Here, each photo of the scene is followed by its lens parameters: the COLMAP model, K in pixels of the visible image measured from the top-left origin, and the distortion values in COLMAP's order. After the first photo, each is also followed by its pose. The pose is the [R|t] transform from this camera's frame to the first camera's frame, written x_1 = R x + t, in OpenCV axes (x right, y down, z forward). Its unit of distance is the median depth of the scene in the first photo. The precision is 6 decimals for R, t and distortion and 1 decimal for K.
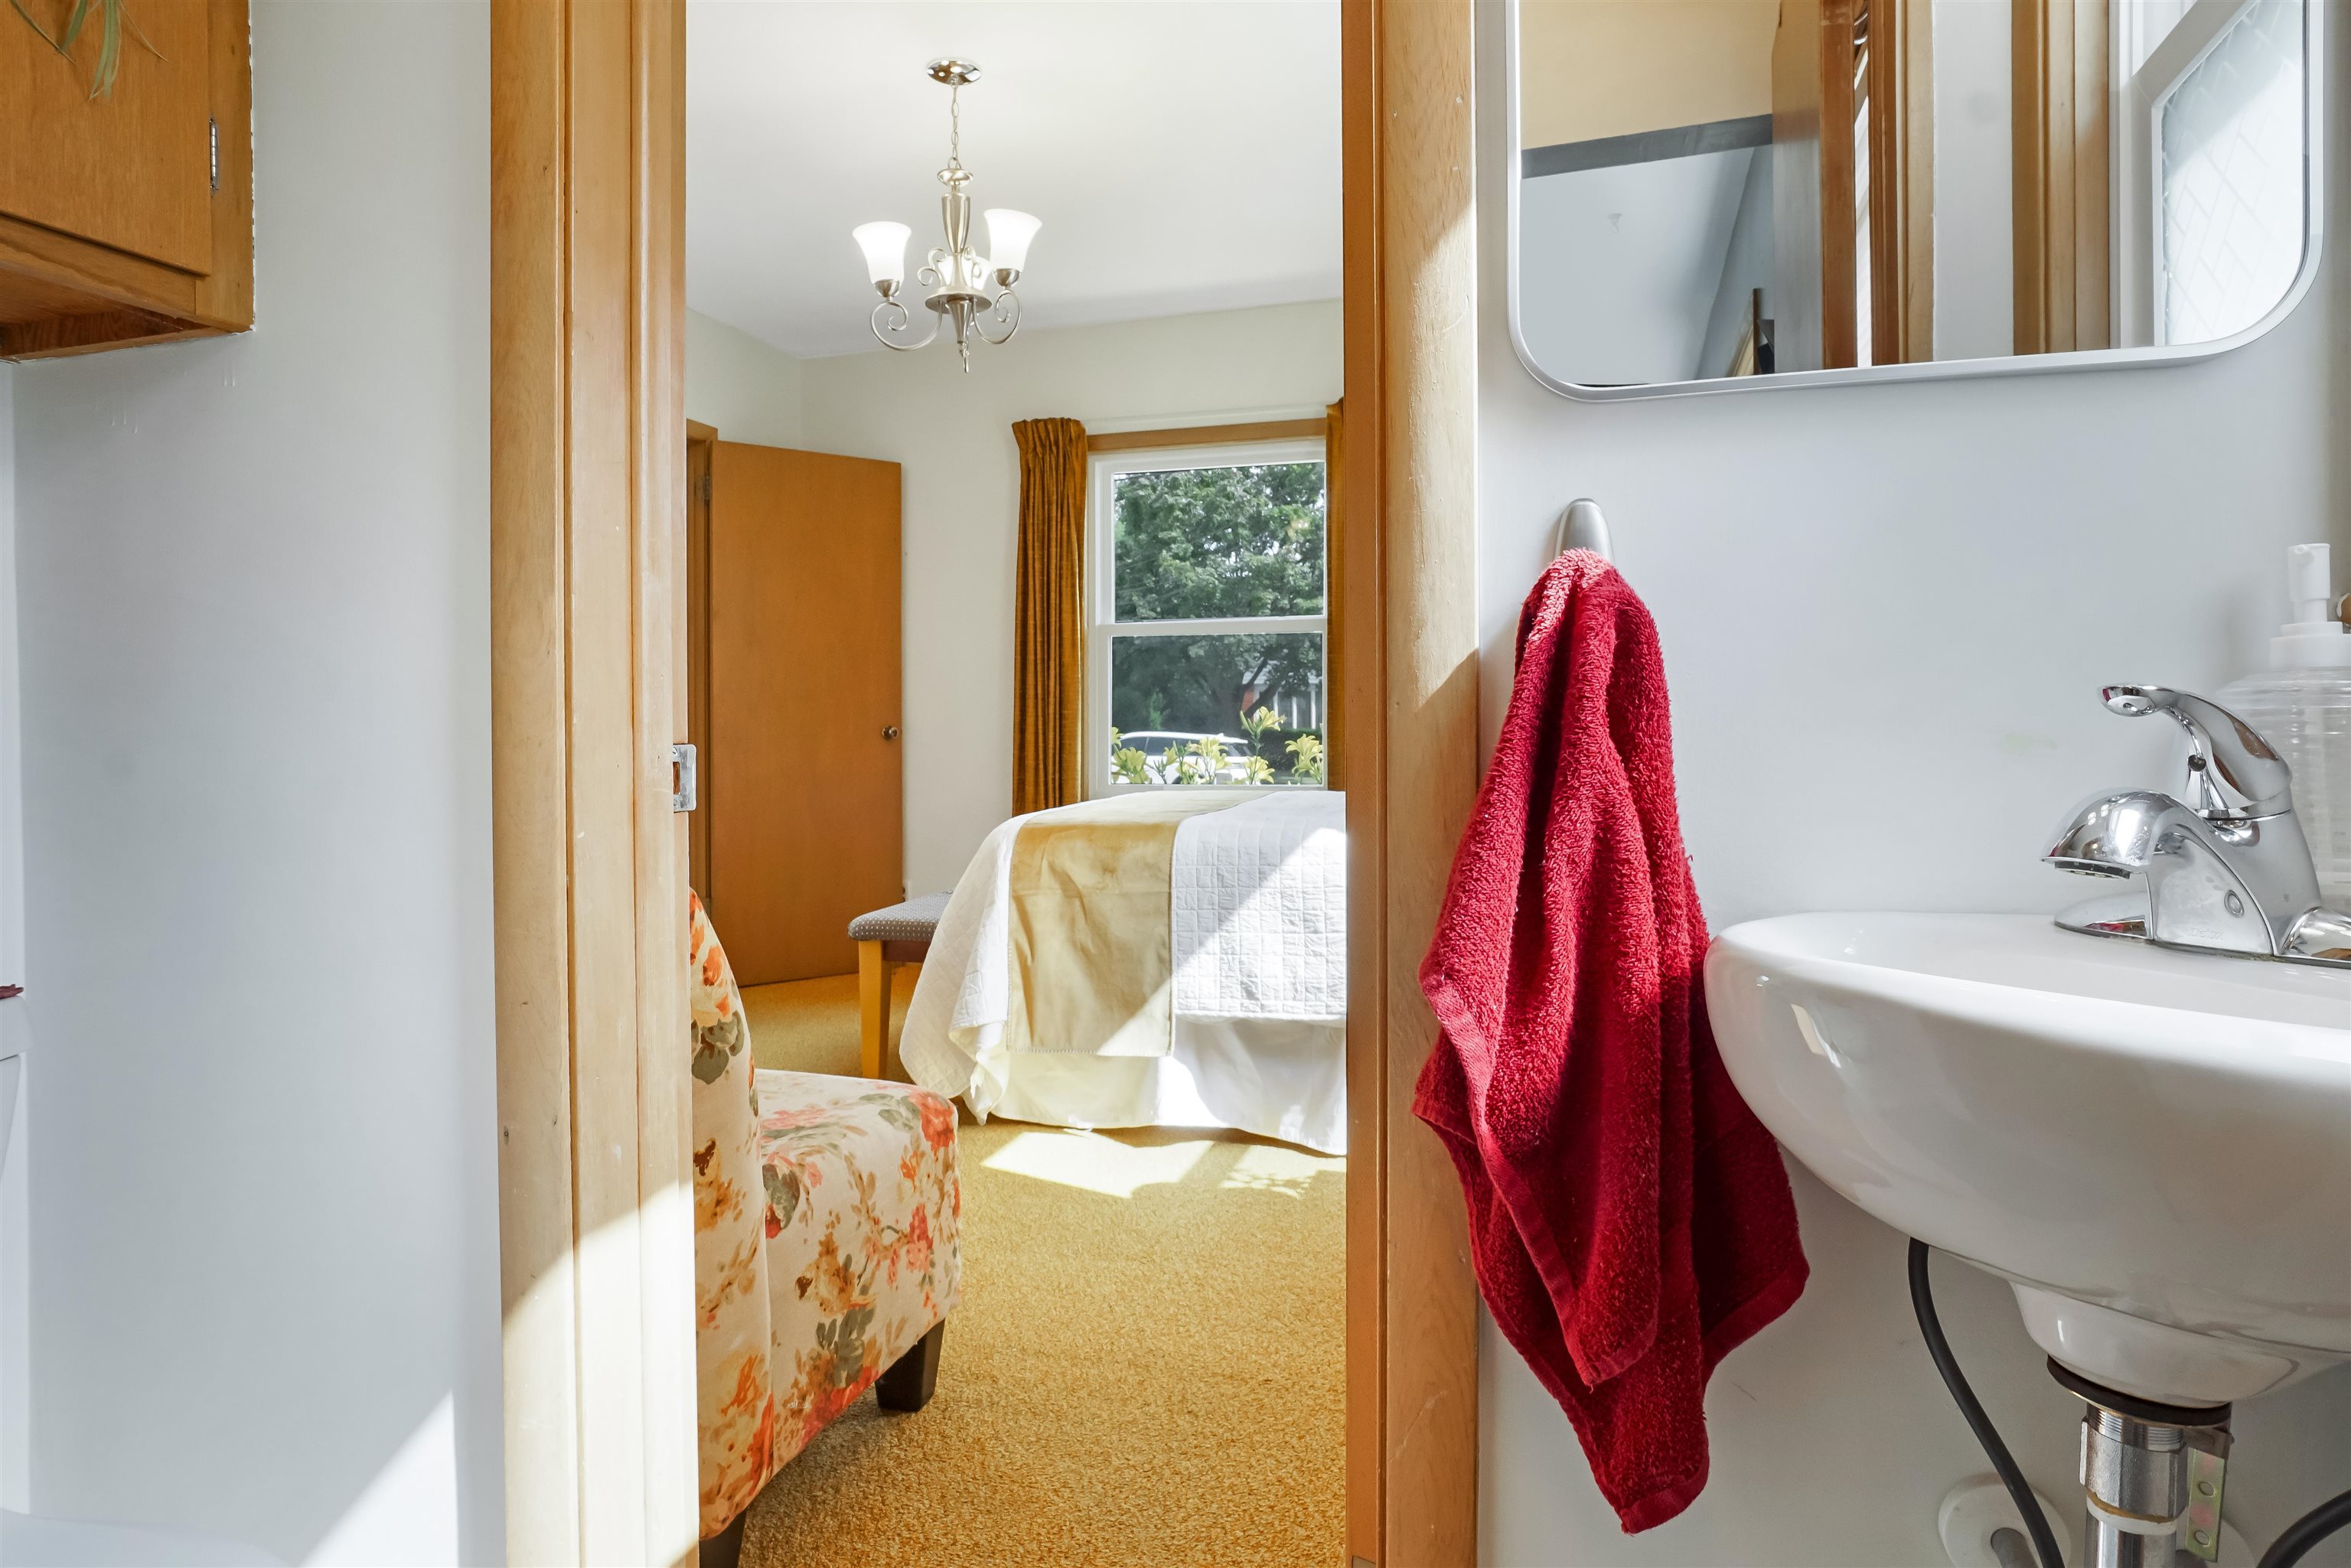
lens RADIAL K [[1244.2, 0, 1173.5], [0, 1244.2, 790.2], [0, 0, 1]] dist [-0.032028, 0.000838]
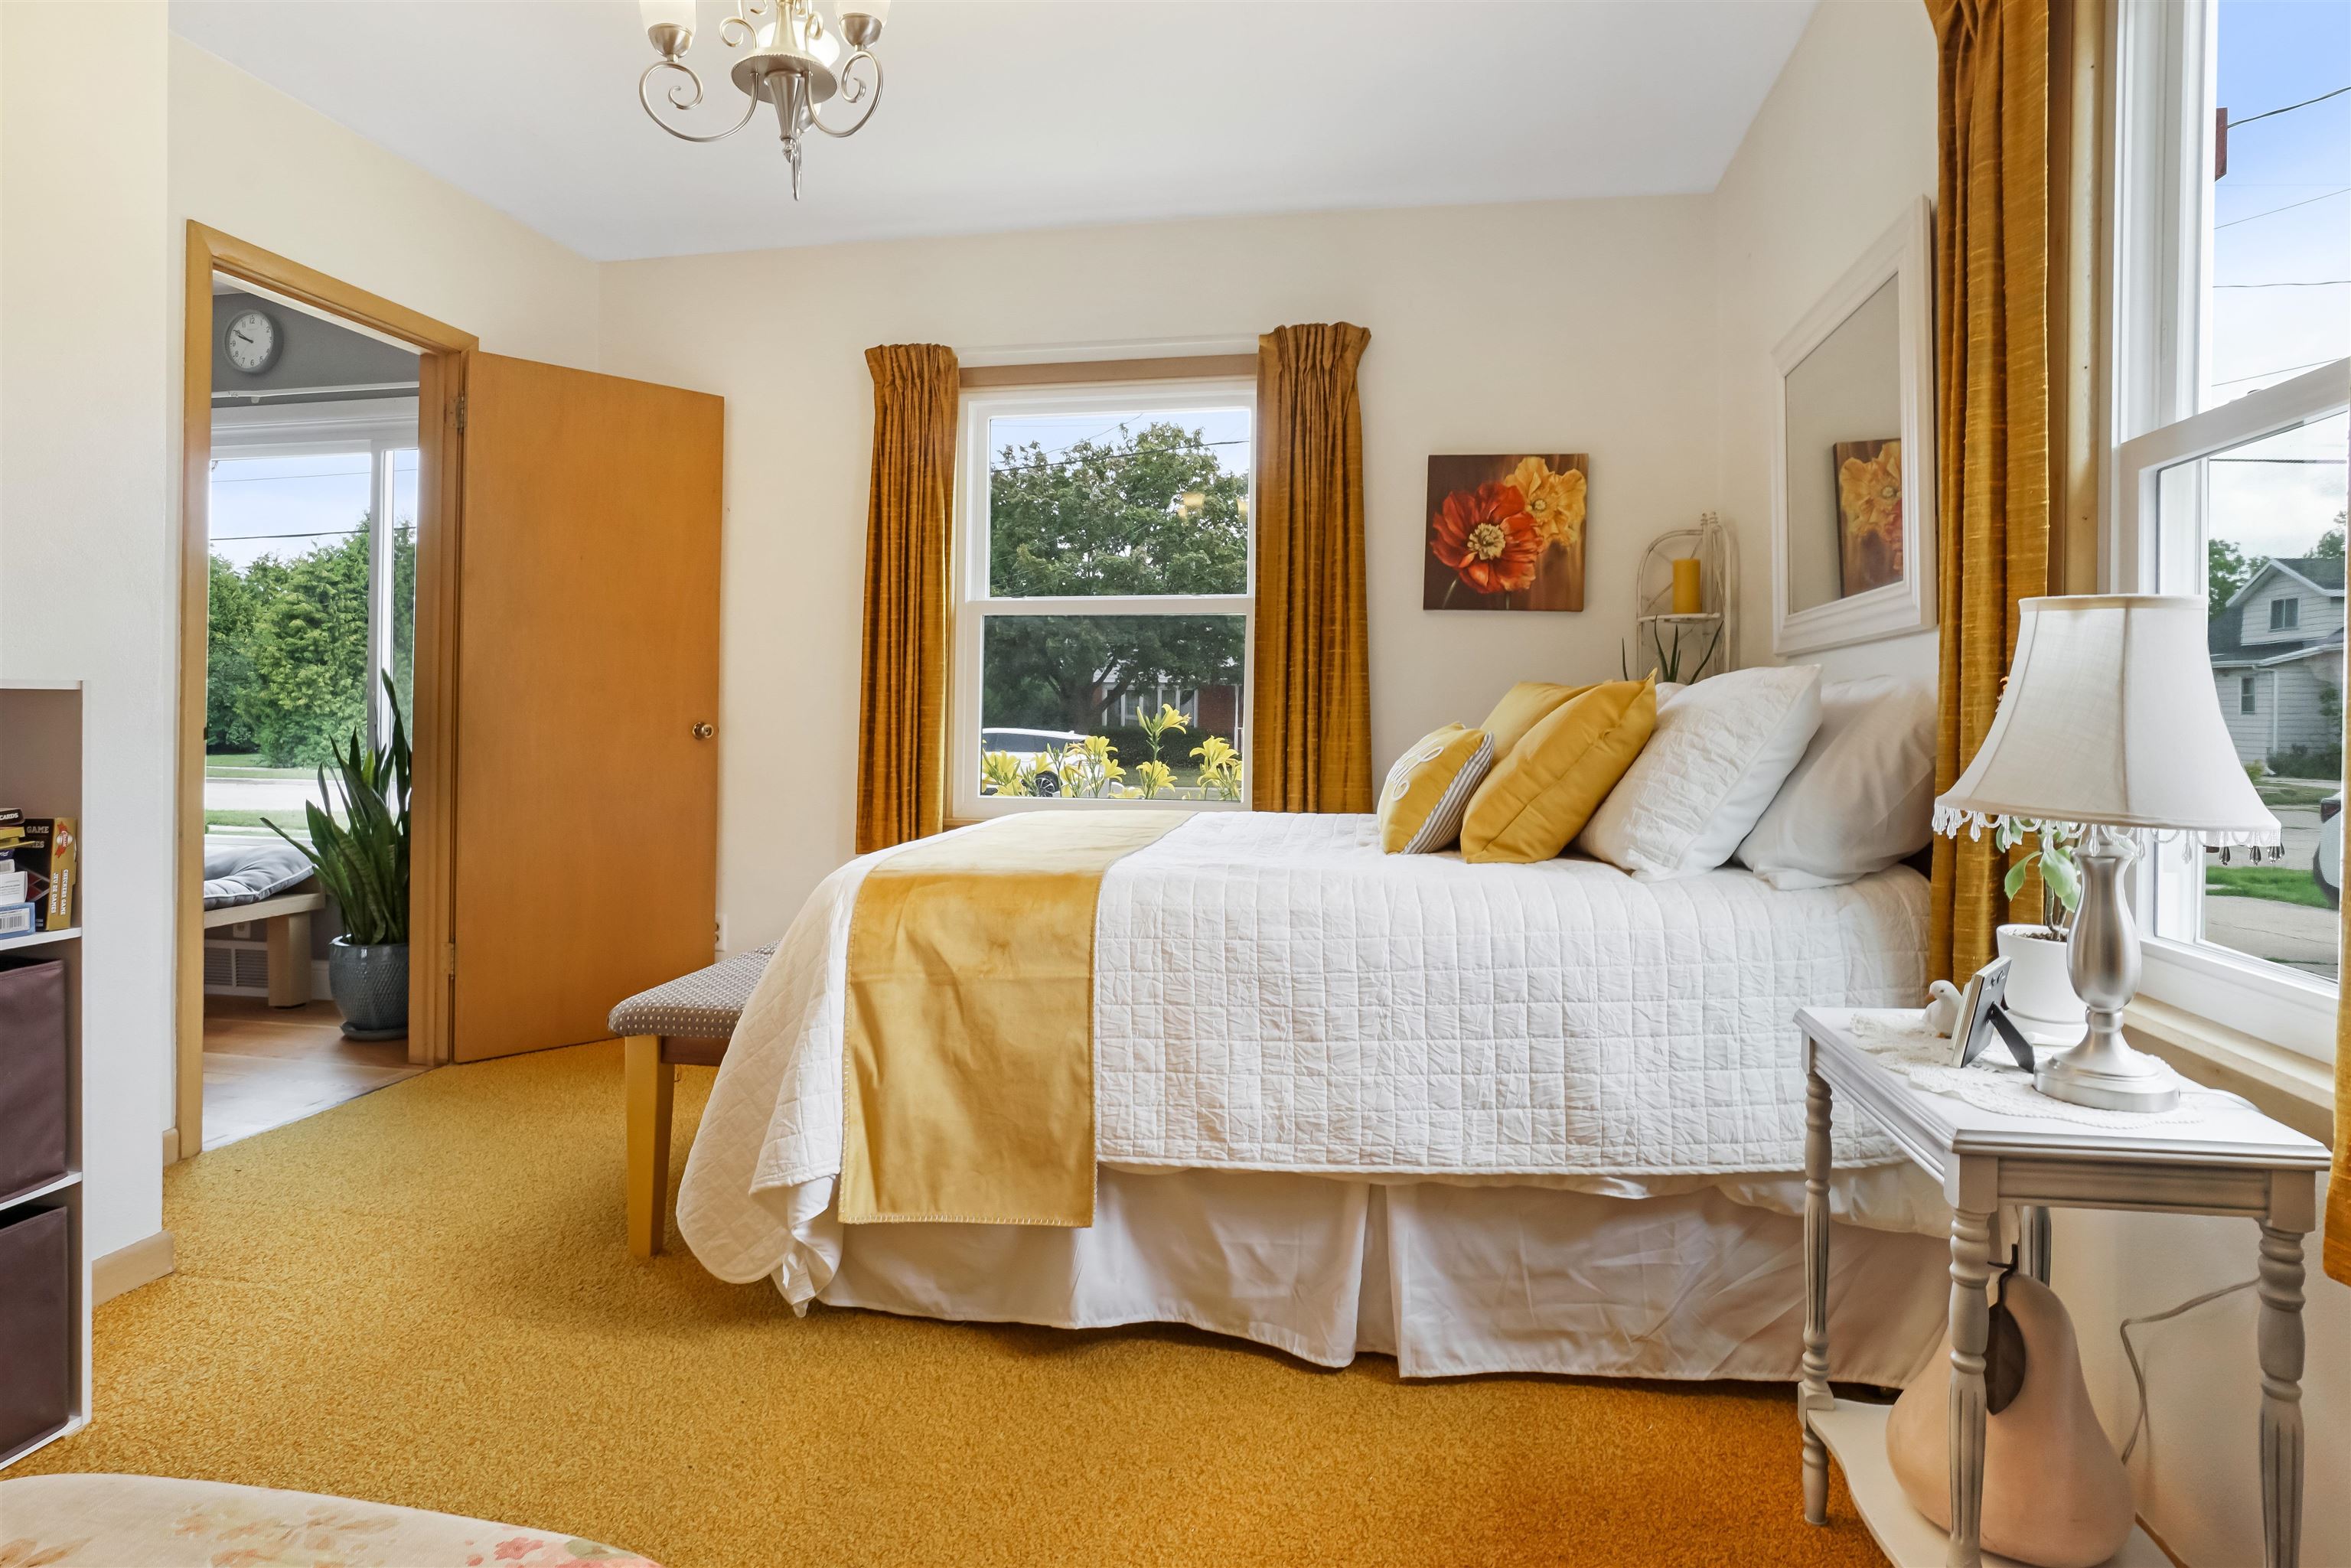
lens RADIAL K [[1244.2, 0, 1180.7], [0, 1244.2, 714.5], [0, 0, 1]] dist [-0.032028, 0.000838]
pose [[0.992321, 0.011548, 0.123151, -0.036162], [-0.004256, 0.998231, -0.059309, -0.018868], [-0.123618, 0.058330, 0.990614, 0.300063]]
